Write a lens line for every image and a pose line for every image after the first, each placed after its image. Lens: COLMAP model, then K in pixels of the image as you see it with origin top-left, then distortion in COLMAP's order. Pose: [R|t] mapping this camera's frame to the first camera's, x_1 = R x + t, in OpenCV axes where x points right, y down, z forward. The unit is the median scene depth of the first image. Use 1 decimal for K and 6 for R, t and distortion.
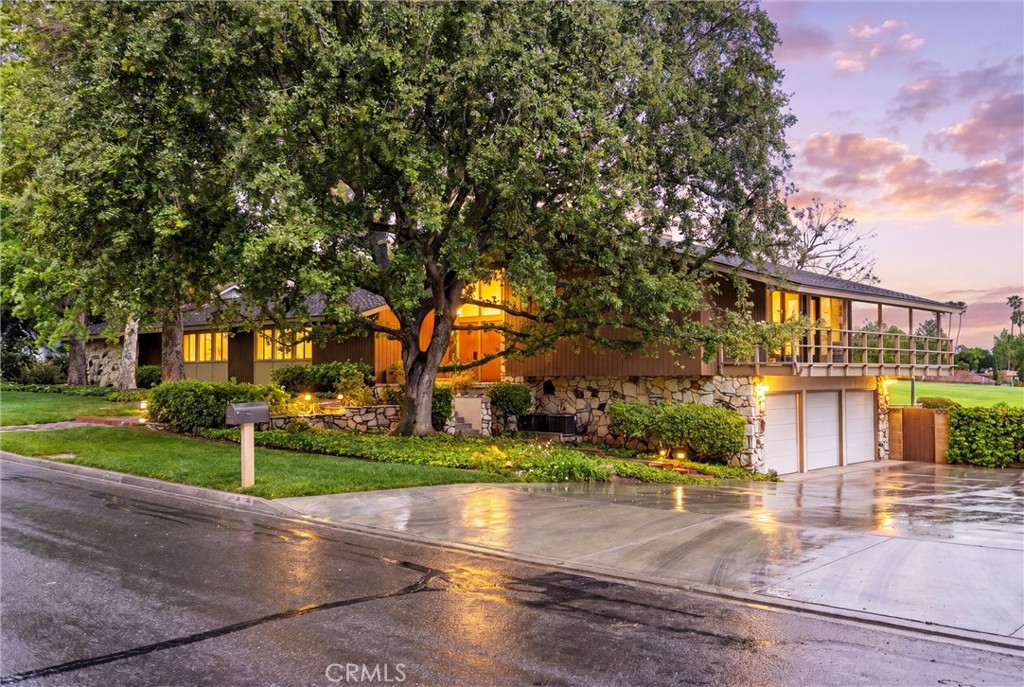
lens RADIAL K [[958.9, 0, 512.0], [0, 958.9, 343.5], [0, 0, 1]] dist [-0.009379, -0.005157]
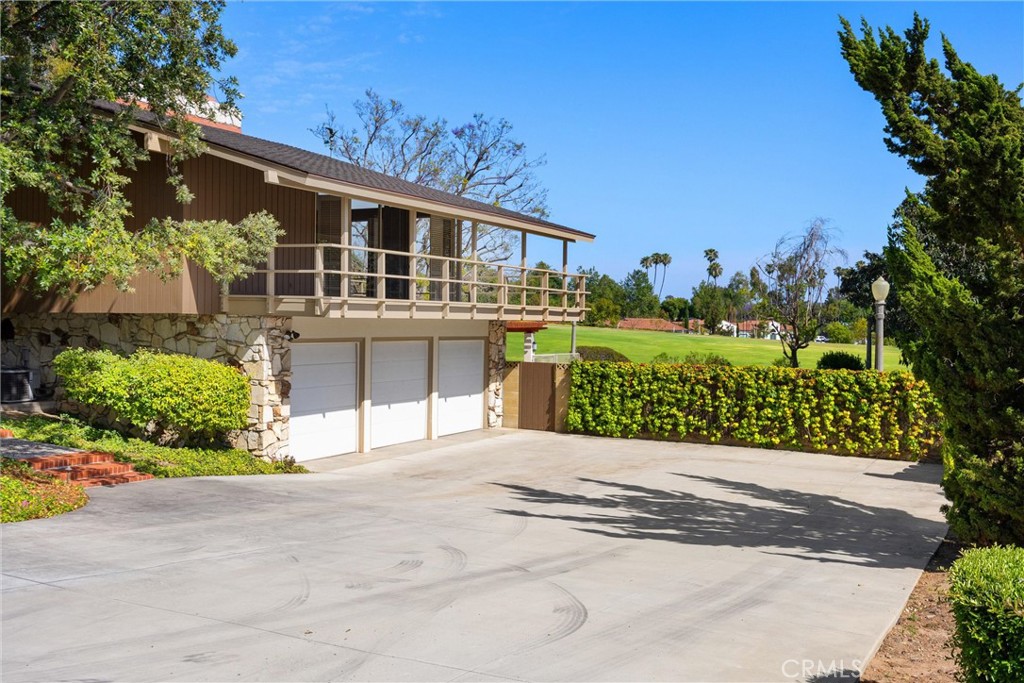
lens RADIAL K [[918.2, 0, 512.0], [0, 918.2, 341.5], [0, 0, 1]] dist [-0.004341, 0.001037]
pose [[0.966222, 0.010775, 0.257485, 0.219334], [-0.025692, 0.998176, 0.054636, 0.010643], [-0.256427, -0.059406, 0.964736, 0.290772]]
